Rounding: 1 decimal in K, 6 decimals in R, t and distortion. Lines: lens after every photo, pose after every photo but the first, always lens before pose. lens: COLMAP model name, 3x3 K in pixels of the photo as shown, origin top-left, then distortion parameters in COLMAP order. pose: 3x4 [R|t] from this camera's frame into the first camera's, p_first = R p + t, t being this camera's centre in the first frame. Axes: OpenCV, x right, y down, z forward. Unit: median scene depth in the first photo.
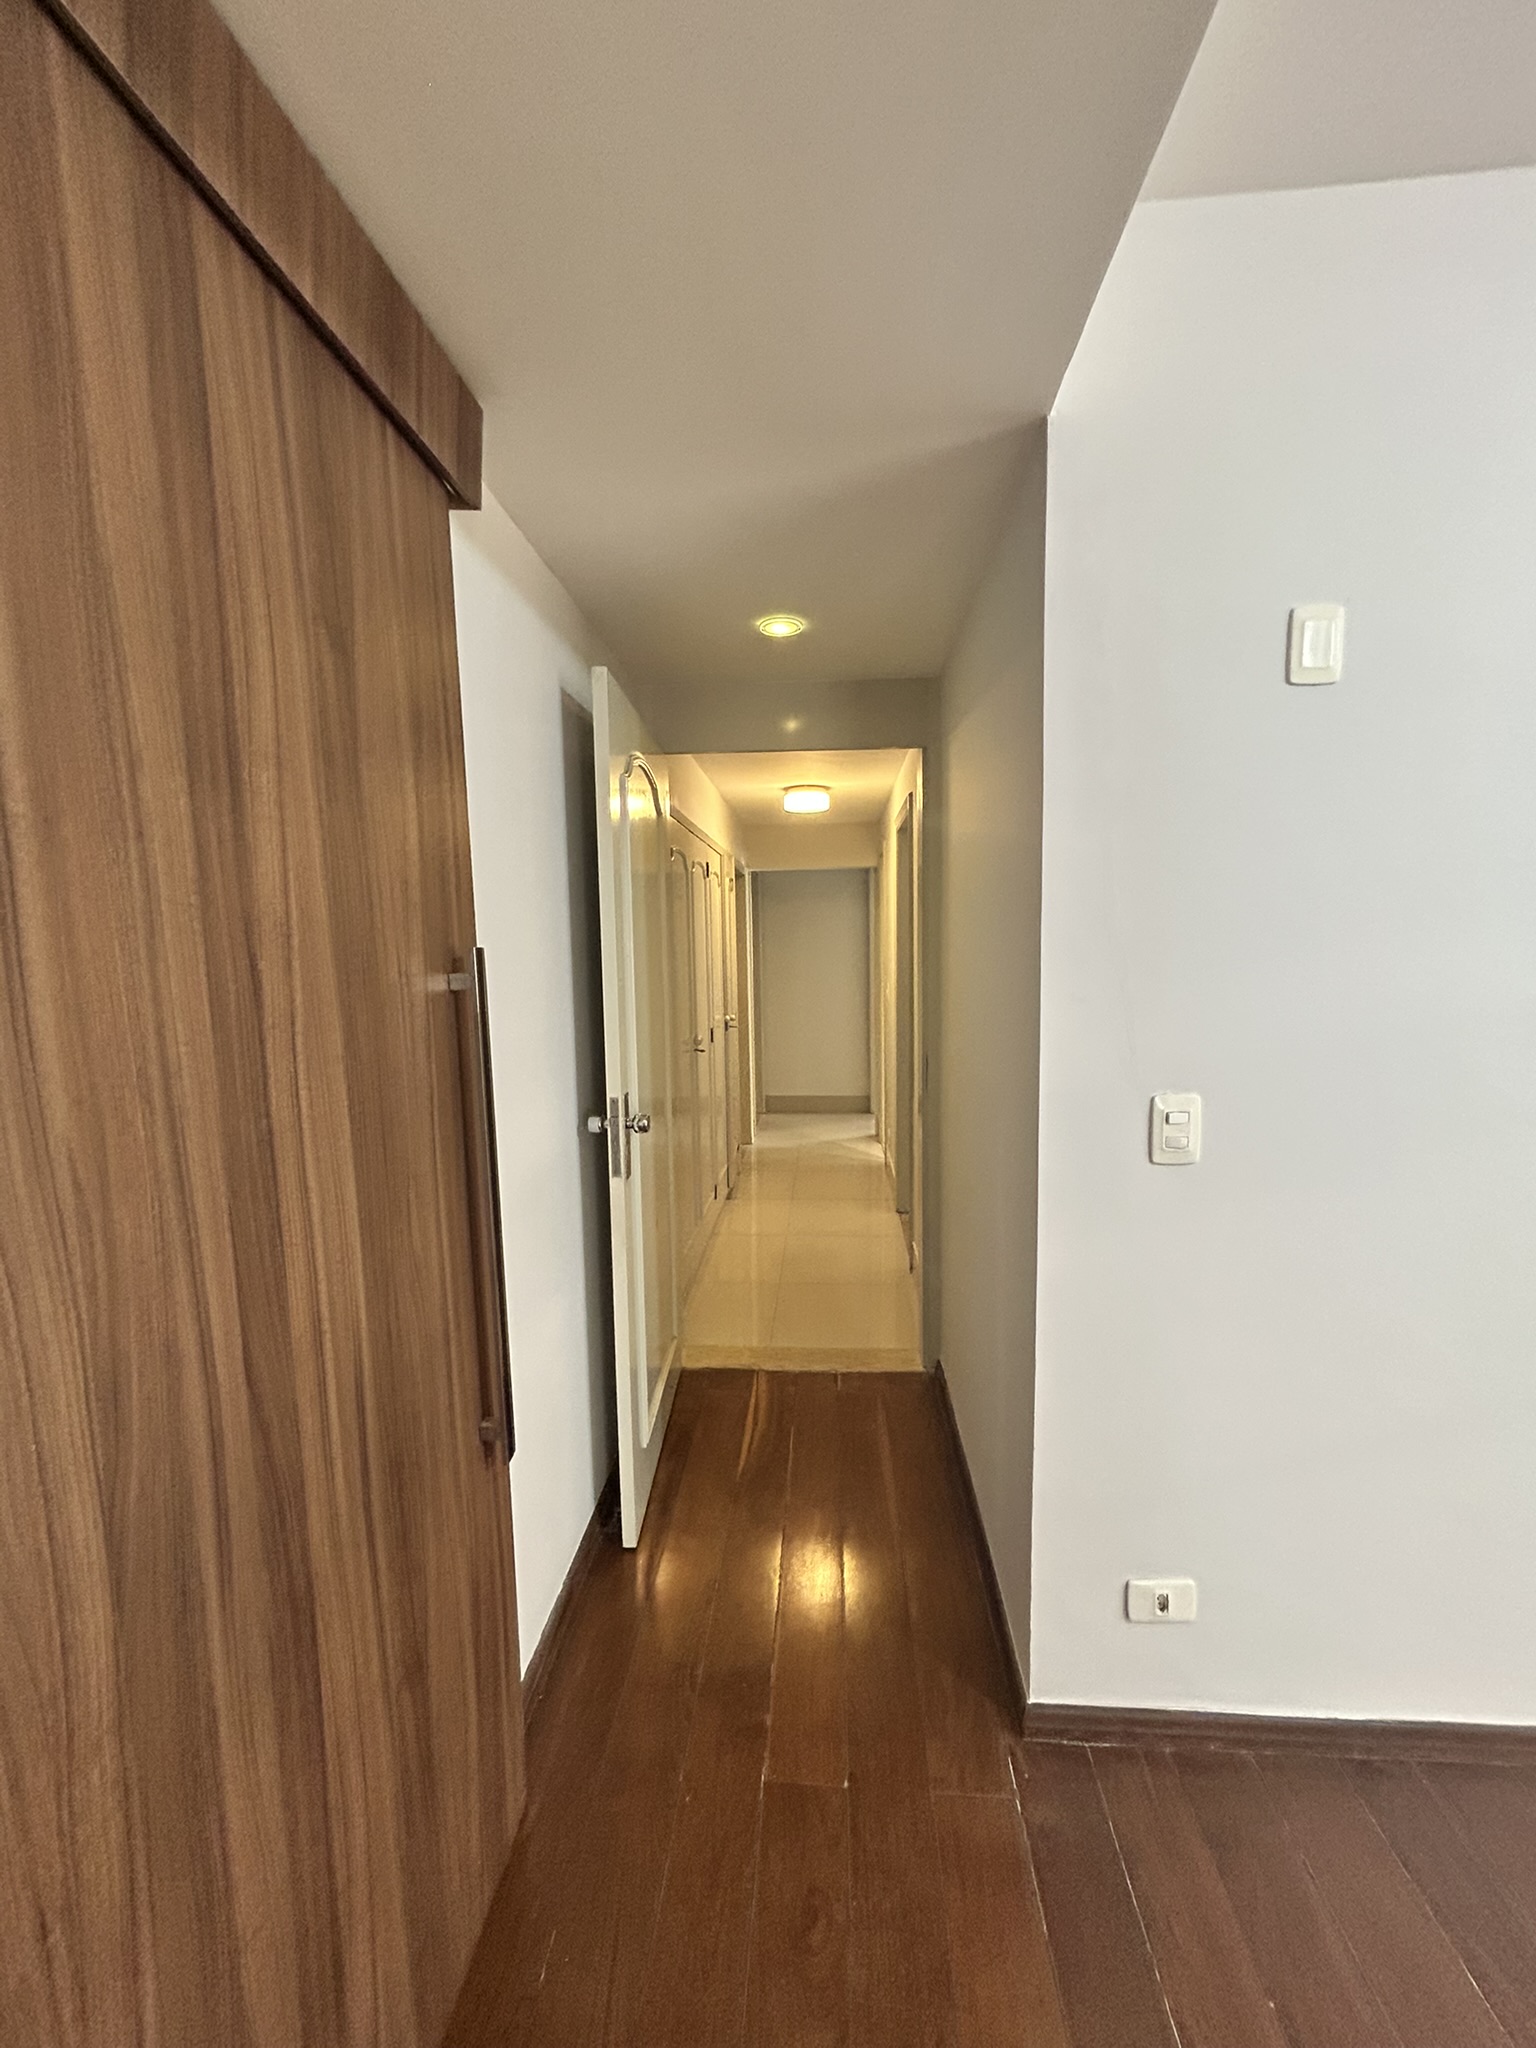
lens RADIAL K [[841.2, 0, 771.7], [0, 841.2, 1025.6], [0, 0, 1]] dist [0.001422, 0.000622]
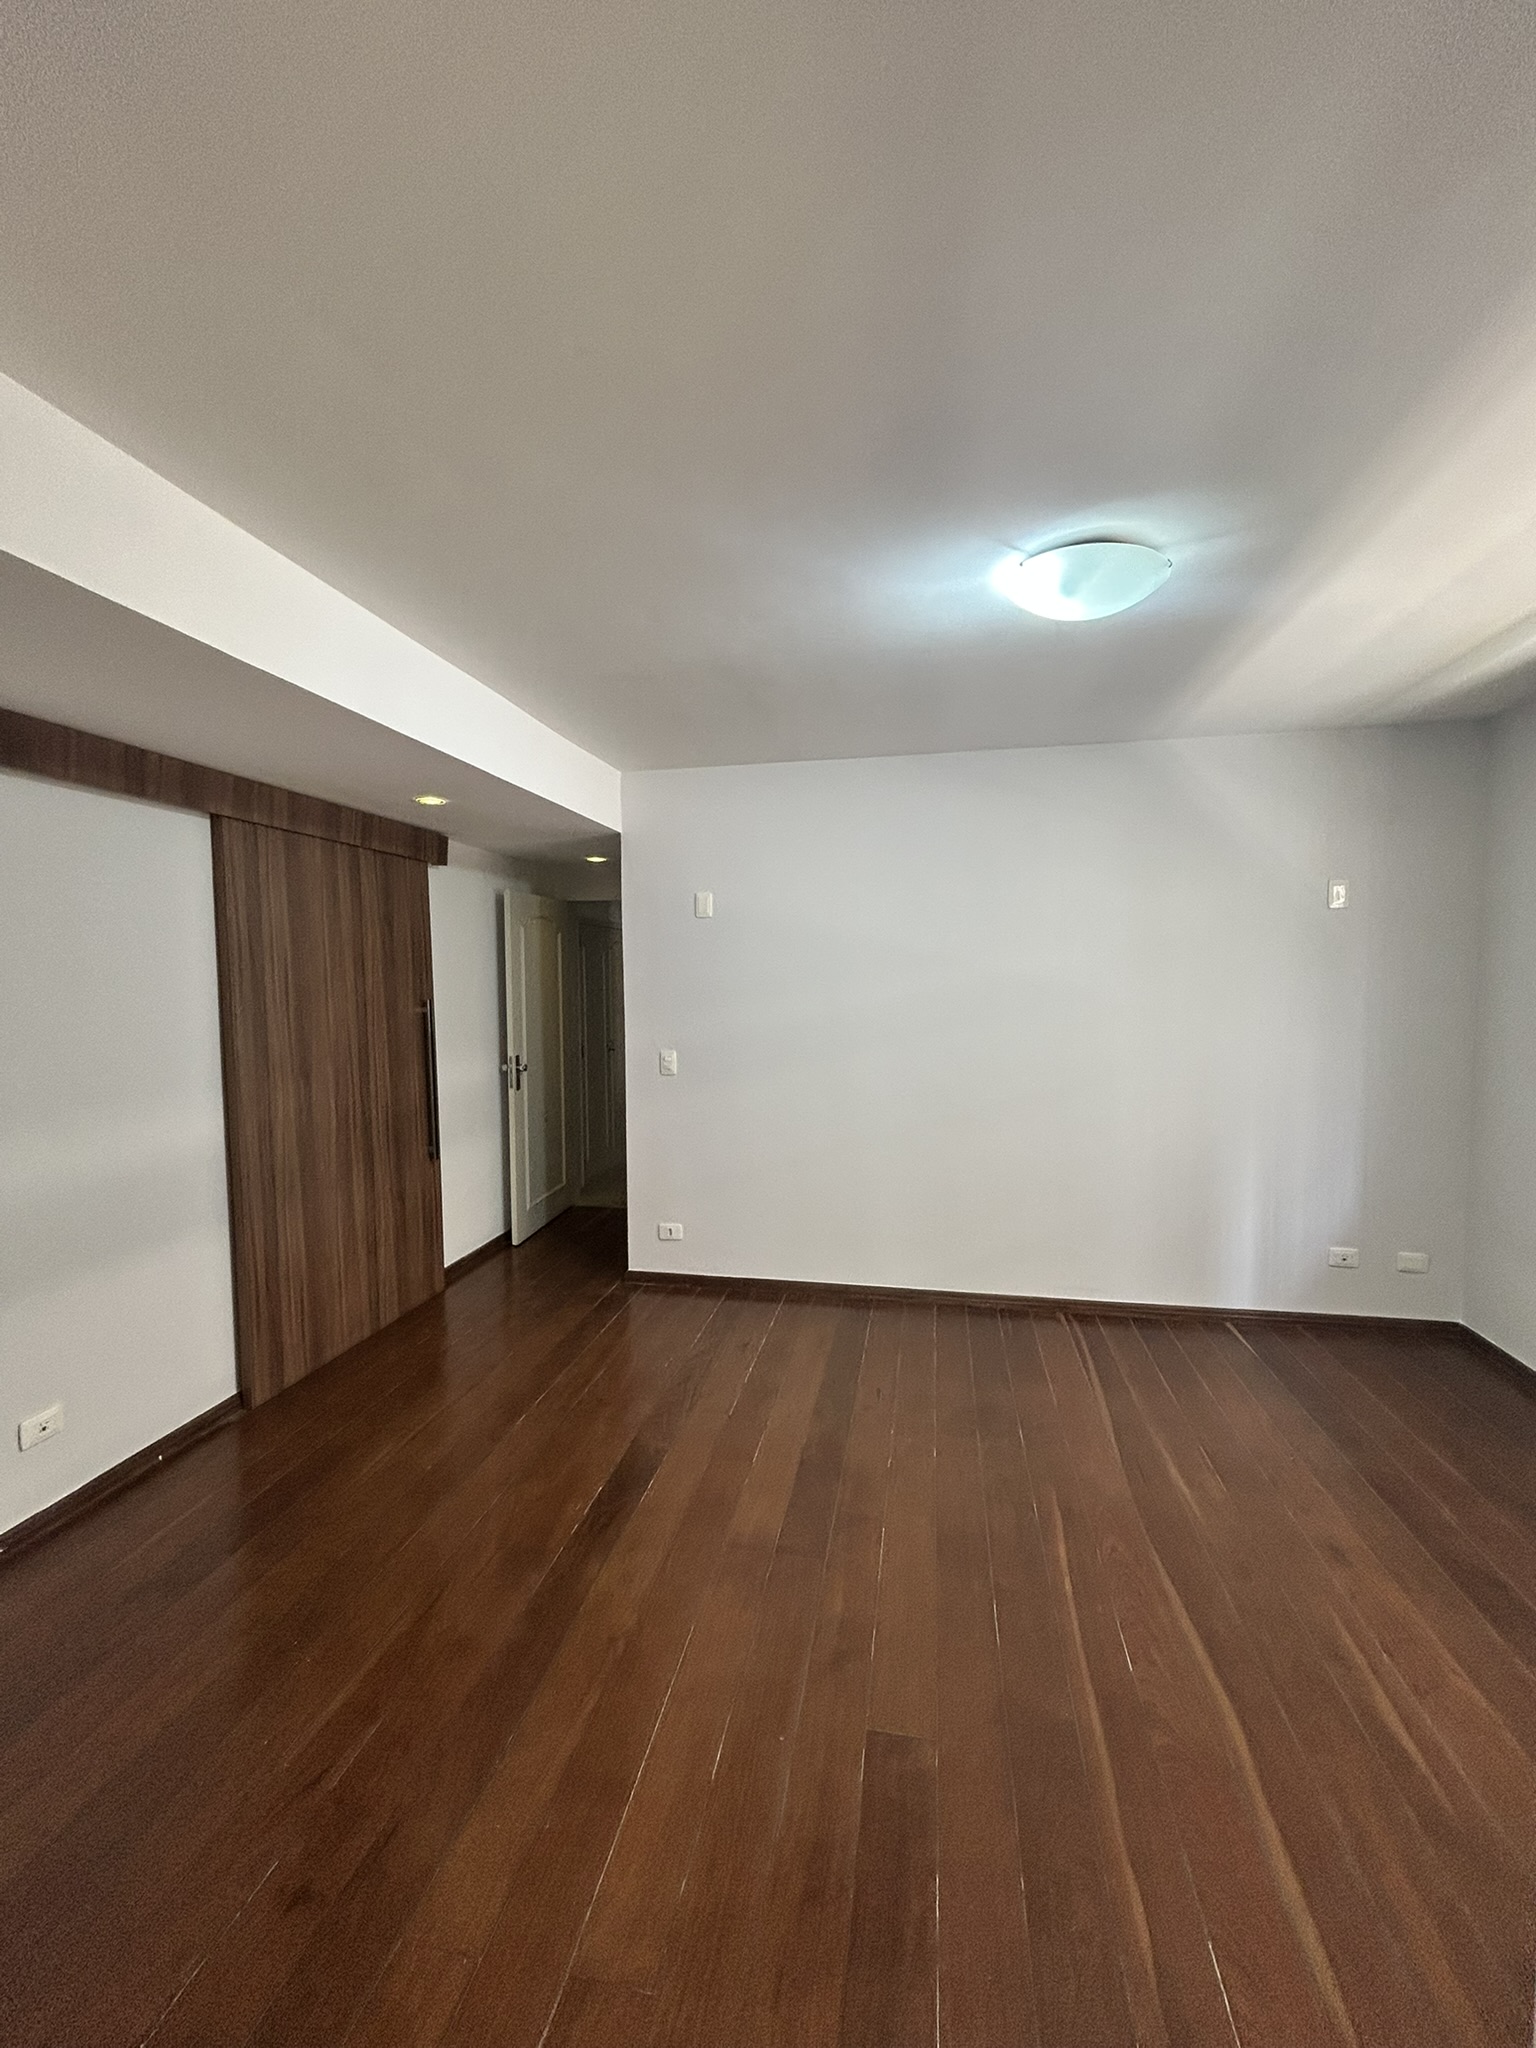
lens RADIAL K [[830.1, 0, 825.2], [0, 830.1, 1018.0], [0, 0, 1]] dist [0.000065, 0.000095]
pose [[0.998735, 0.019156, -0.046492, 1.383052], [-0.020399, 0.999443, -0.026422, 0.037288], [0.045960, 0.027337, 0.998569, -2.237818]]
